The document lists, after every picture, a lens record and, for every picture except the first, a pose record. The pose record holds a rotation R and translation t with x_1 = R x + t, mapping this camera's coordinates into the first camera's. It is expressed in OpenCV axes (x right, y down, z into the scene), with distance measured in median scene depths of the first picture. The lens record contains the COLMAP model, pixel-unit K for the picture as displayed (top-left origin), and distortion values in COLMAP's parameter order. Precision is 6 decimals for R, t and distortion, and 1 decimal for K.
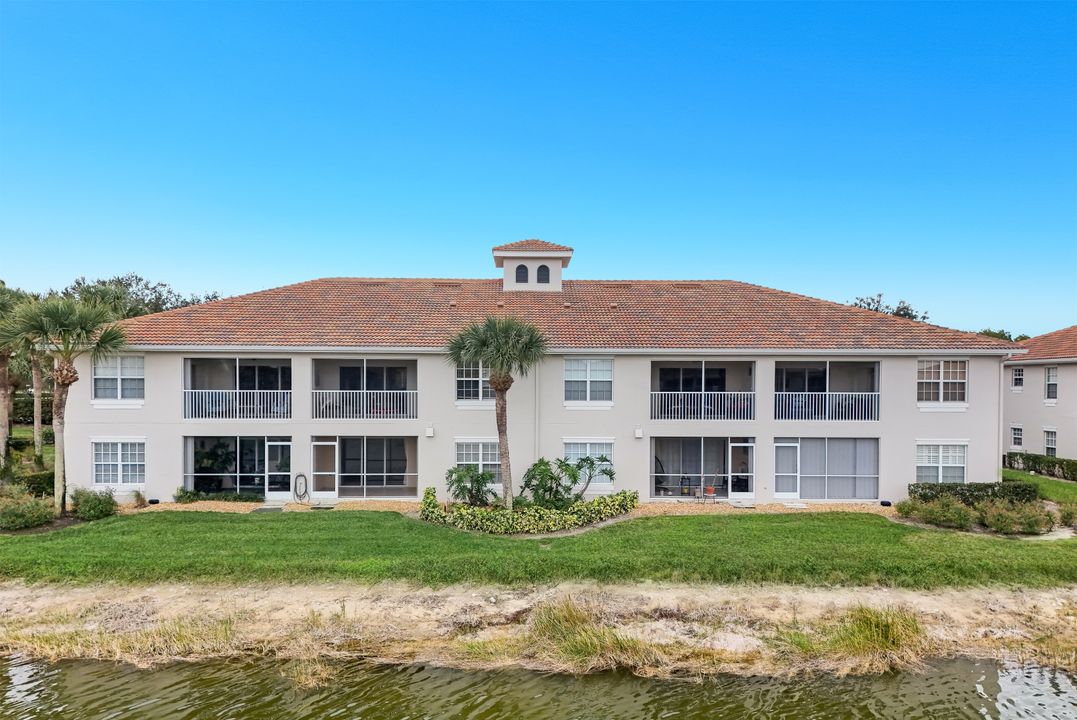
lens RADIAL K [[778.7, 0, 535.8], [0, 778.7, 368.9], [0, 0, 1]] dist [0.047994, -0.032922]
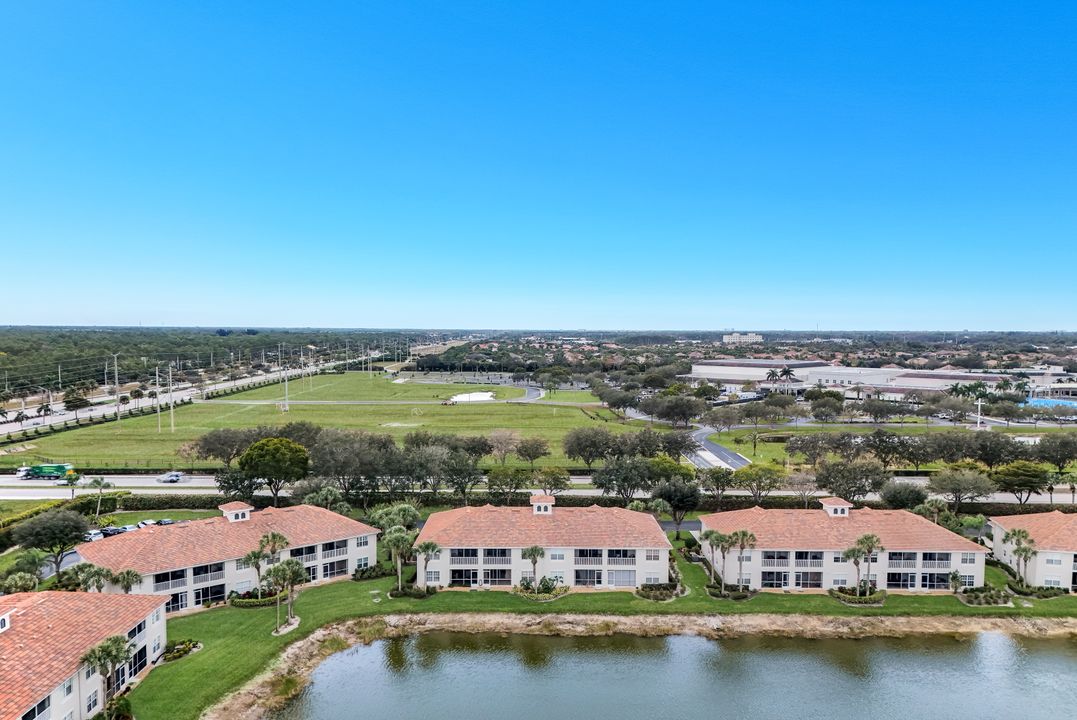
lens RADIAL K [[778.7, 0, 536.3], [0, 778.7, 364.6], [0, 0, 1]] dist [0.047994, -0.032922]
pose [[0.999887, 0.002271, -0.014855, 0.020905], [-0.001362, 0.998143, 0.060899, -1.134605], [0.014965, -0.060872, 0.998033, -2.698344]]
